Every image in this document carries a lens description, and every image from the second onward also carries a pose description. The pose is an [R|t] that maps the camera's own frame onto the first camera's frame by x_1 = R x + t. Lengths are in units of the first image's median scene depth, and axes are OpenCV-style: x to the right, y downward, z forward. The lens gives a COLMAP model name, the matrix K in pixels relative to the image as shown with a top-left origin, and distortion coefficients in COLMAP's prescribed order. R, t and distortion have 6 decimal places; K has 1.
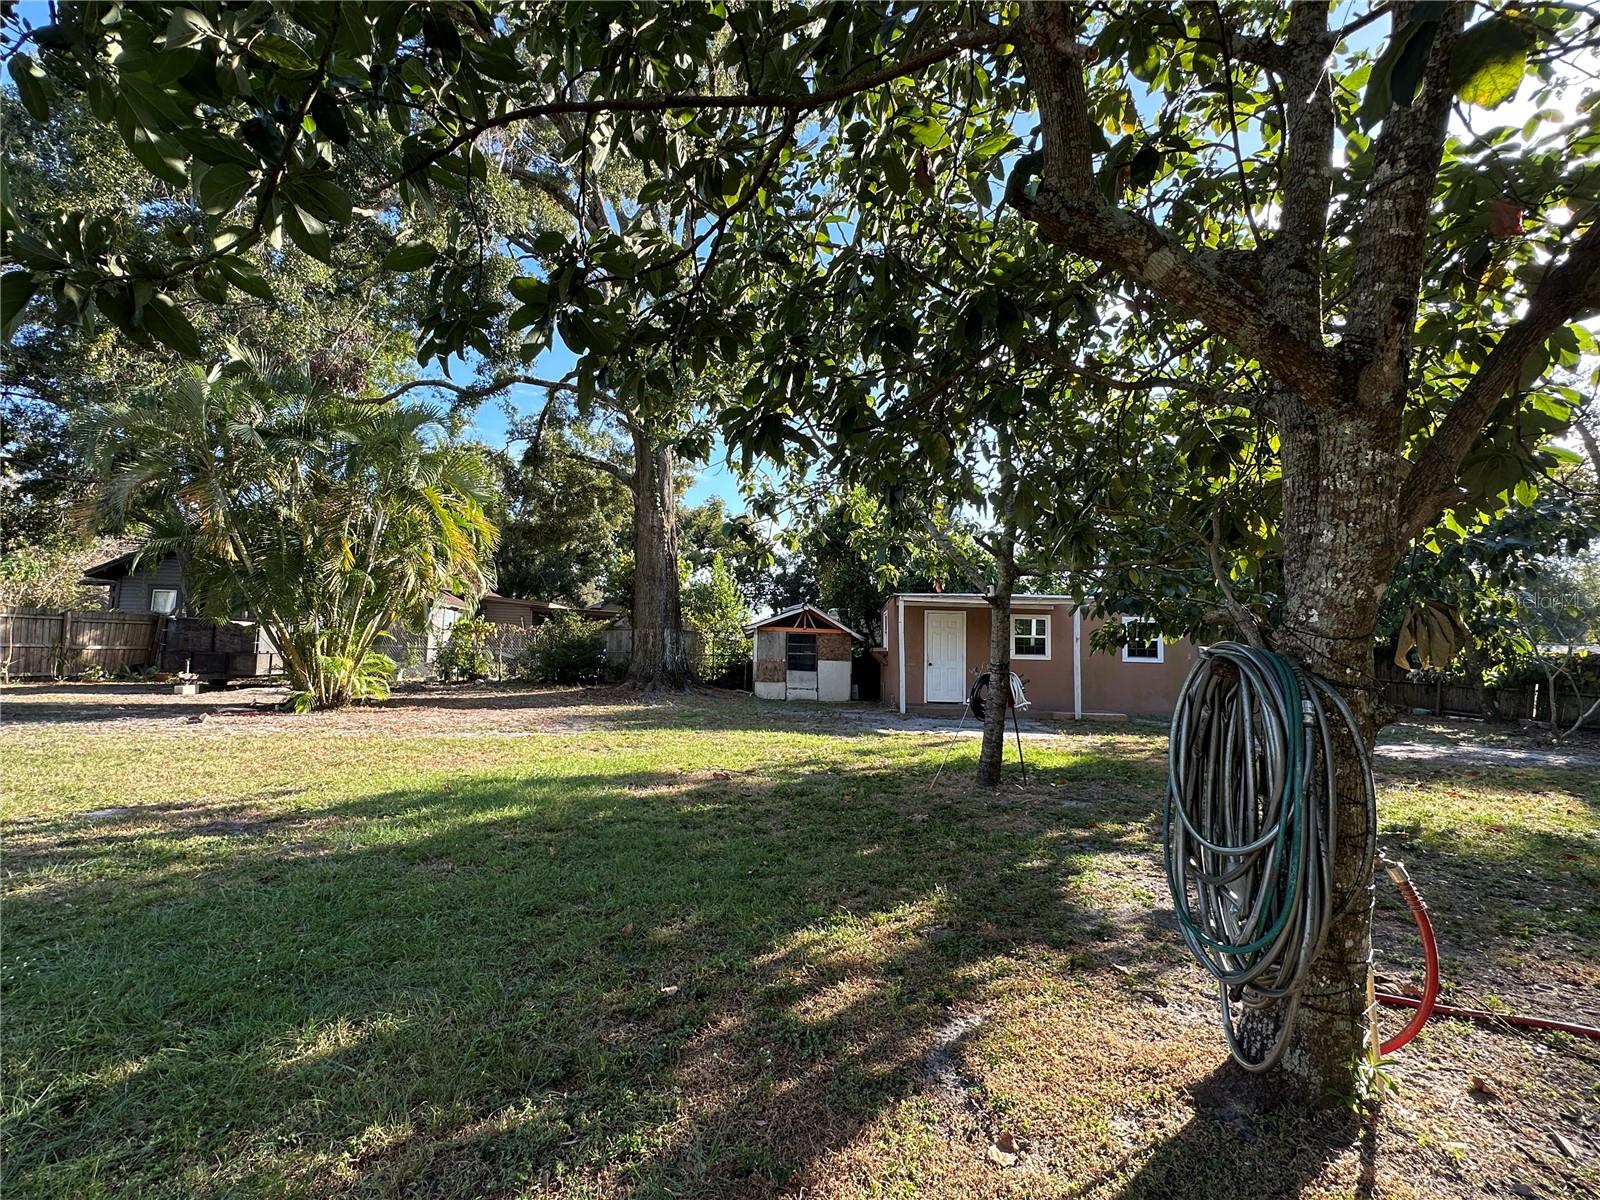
lens RADIAL K [[735.2, 0, 801.3], [0, 735.2, 605.5], [0, 0, 1]] dist [0.001655, 0.000256]
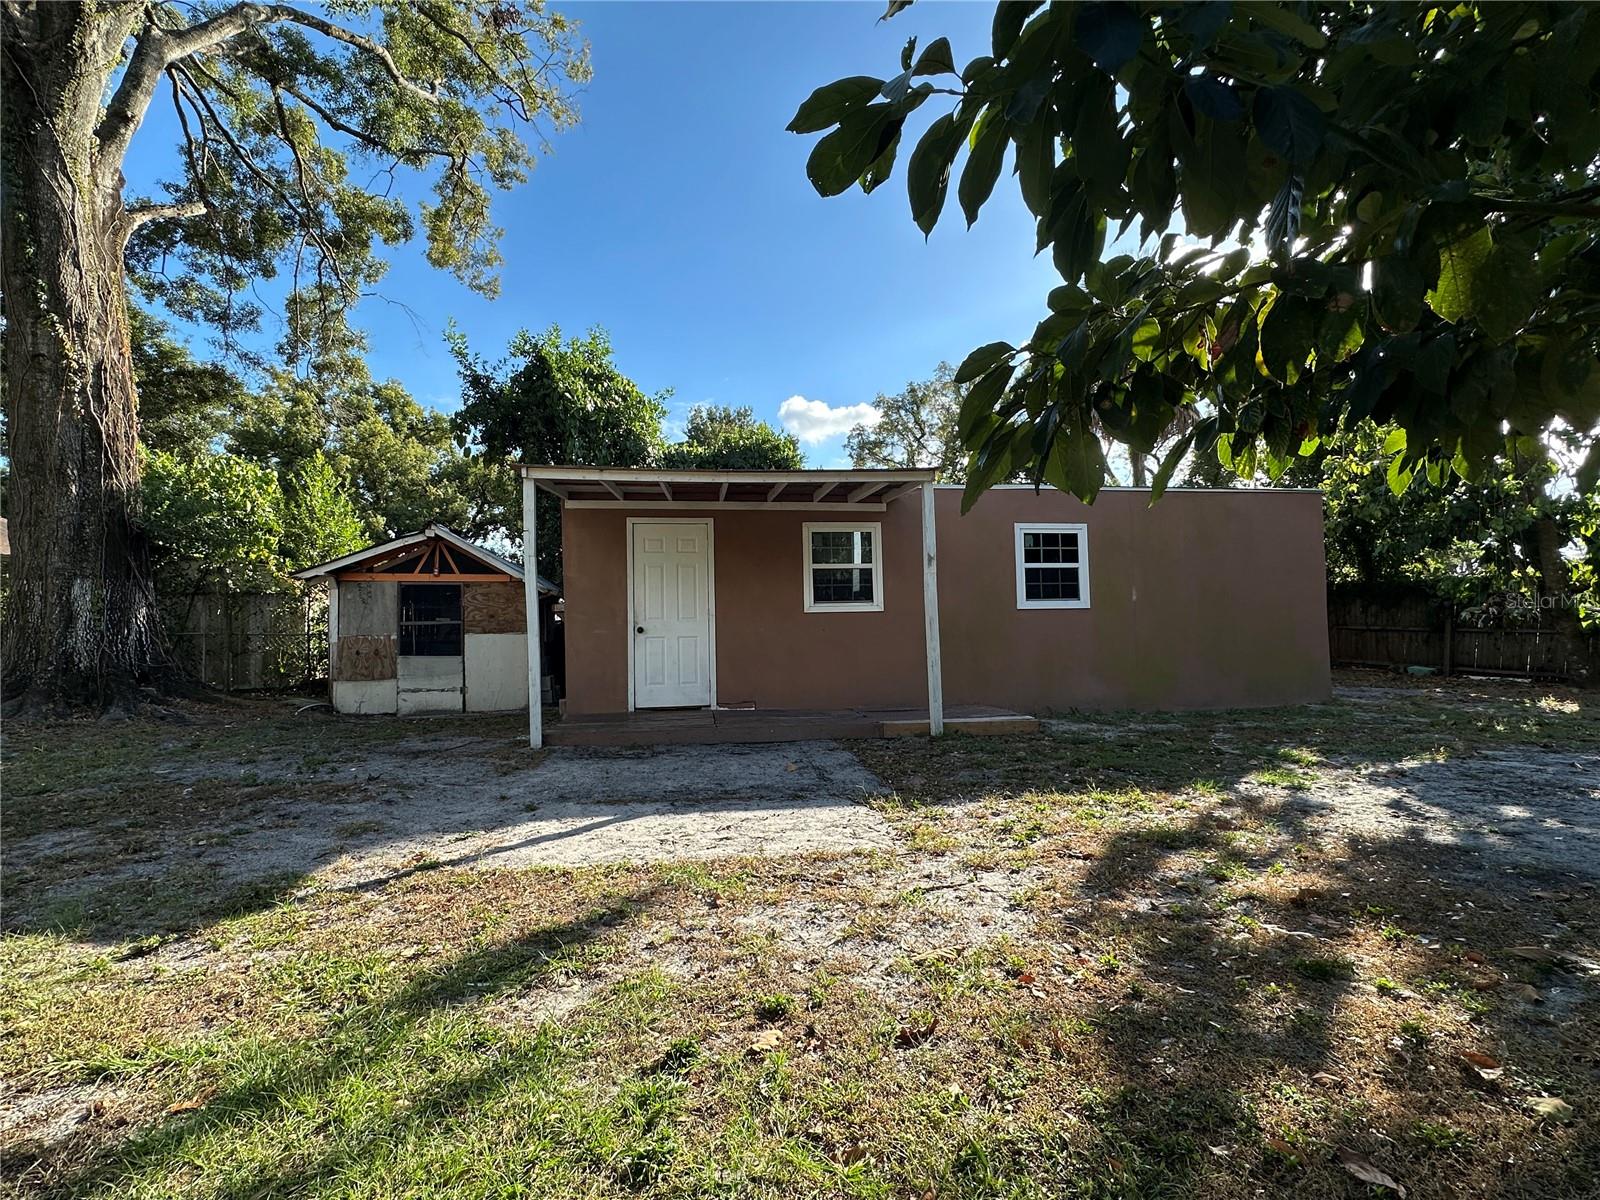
lens RADIAL K [[735.2, 0, 801.3], [0, 735.2, 605.5], [0, 0, 1]] dist [0.001655, 0.000256]
pose [[0.984811, -0.037165, 0.169605, 0.172992], [0.032204, 0.998972, 0.031905, 0.045528], [-0.170616, -0.025959, 0.984996, 0.447078]]
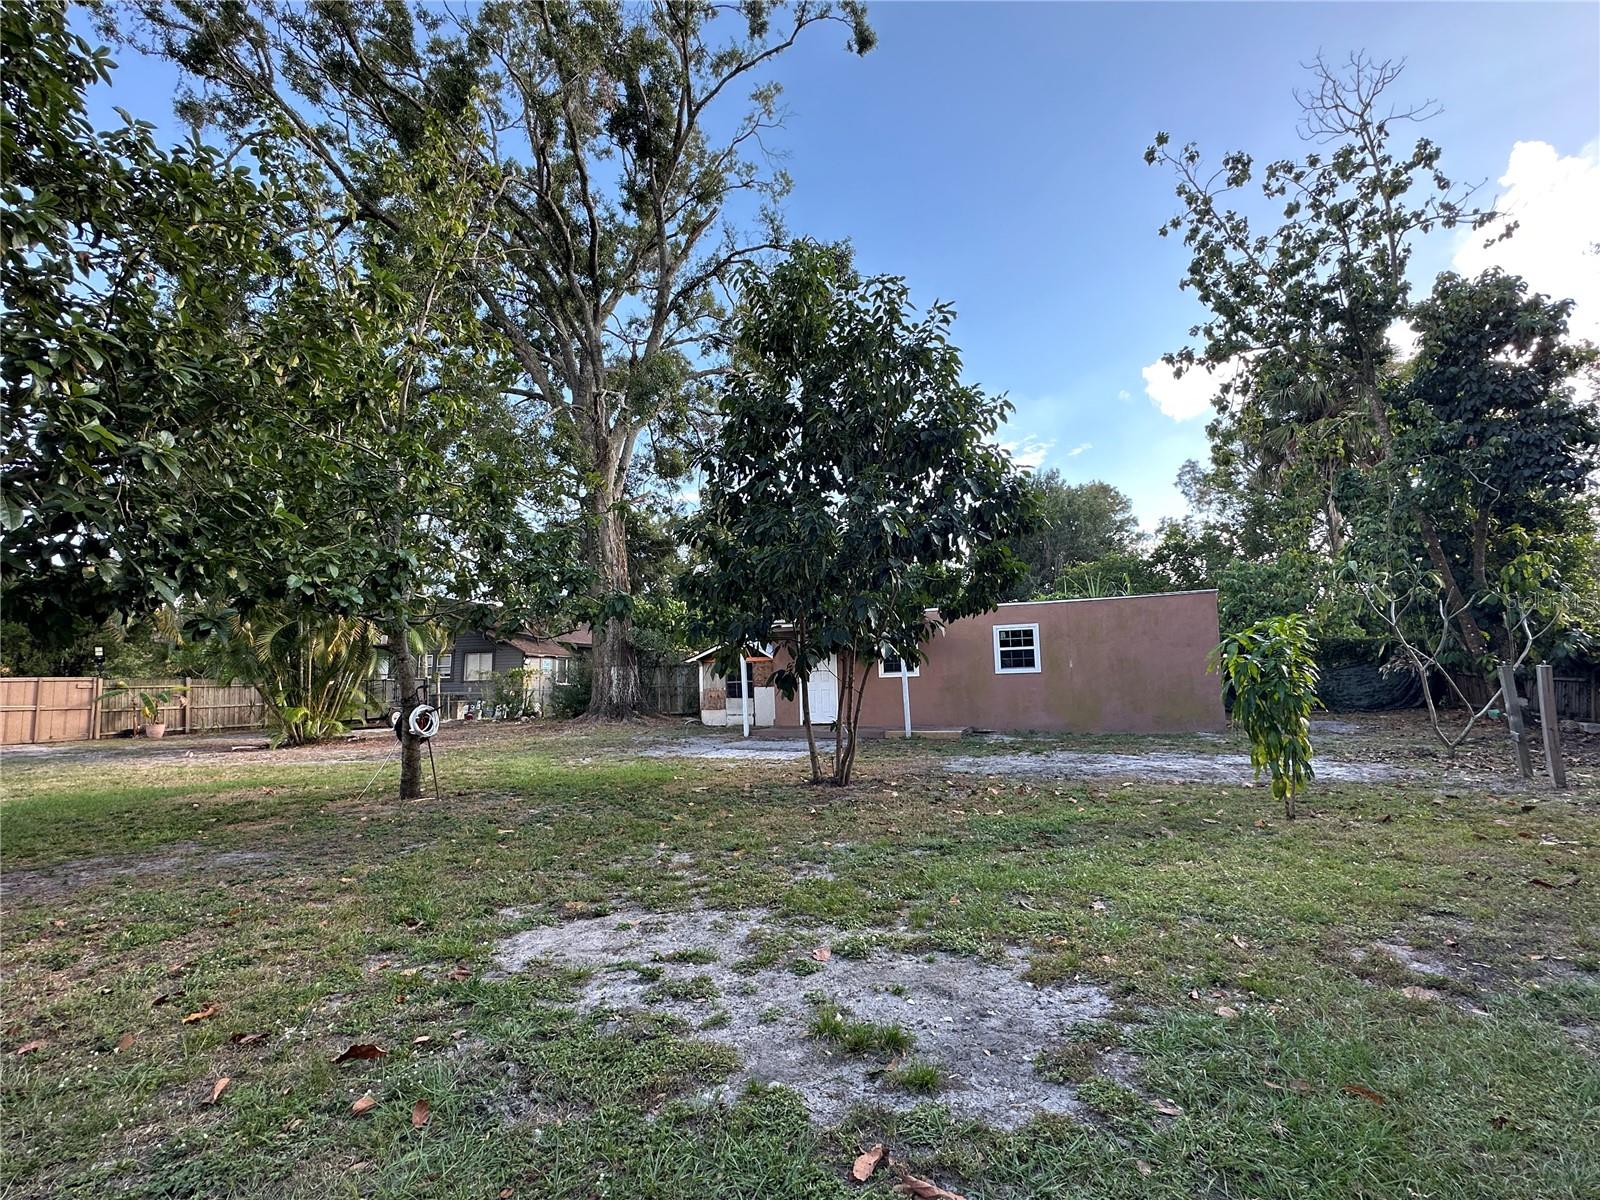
lens RADIAL K [[735.2, 0, 801.3], [0, 735.2, 605.5], [0, 0, 1]] dist [0.001655, 0.000256]
pose [[0.930346, -0.090918, -0.355232, 0.471303], [0.079187, 0.995729, -0.047459, 0.013599], [0.358030, 0.016024, 0.933573, 0.045436]]
